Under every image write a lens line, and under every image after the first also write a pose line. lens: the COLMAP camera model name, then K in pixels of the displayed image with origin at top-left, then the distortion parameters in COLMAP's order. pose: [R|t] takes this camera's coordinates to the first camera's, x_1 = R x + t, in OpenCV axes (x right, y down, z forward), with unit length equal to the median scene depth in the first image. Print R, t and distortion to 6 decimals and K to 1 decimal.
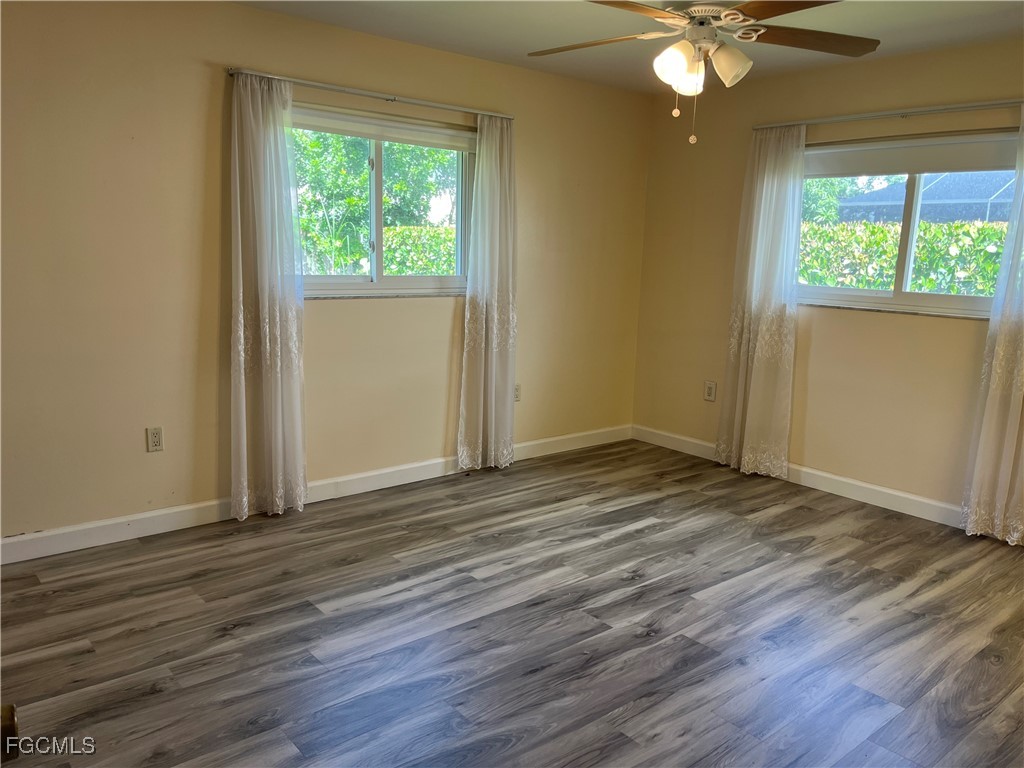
lens RADIAL K [[783.4, 0, 513.4], [0, 783.4, 388.8], [0, 0, 1]] dist [0.054579, -0.057298]
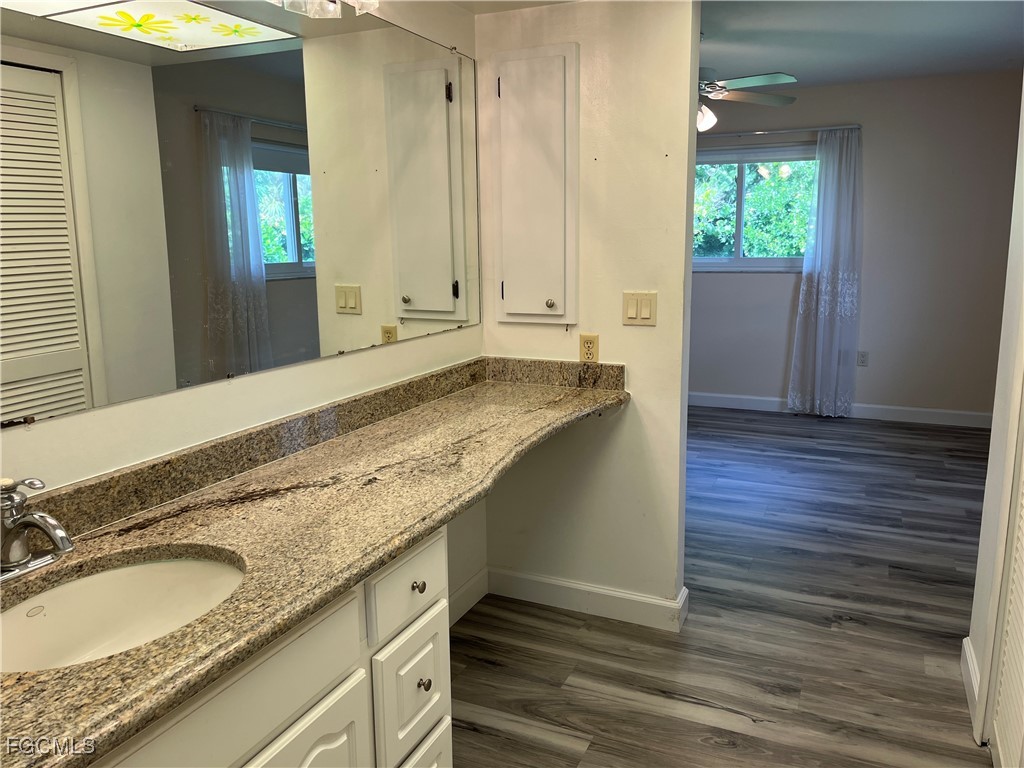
lens RADIAL K [[783.4, 0, 513.2], [0, 783.4, 386.0], [0, 0, 1]] dist [0.054579, -0.057298]
pose [[0.417644, 0.128131, -0.899531, 1.140719], [-0.144587, 0.986764, 0.073426, 0.046008], [0.897033, 0.099394, 0.430642, 0.053522]]
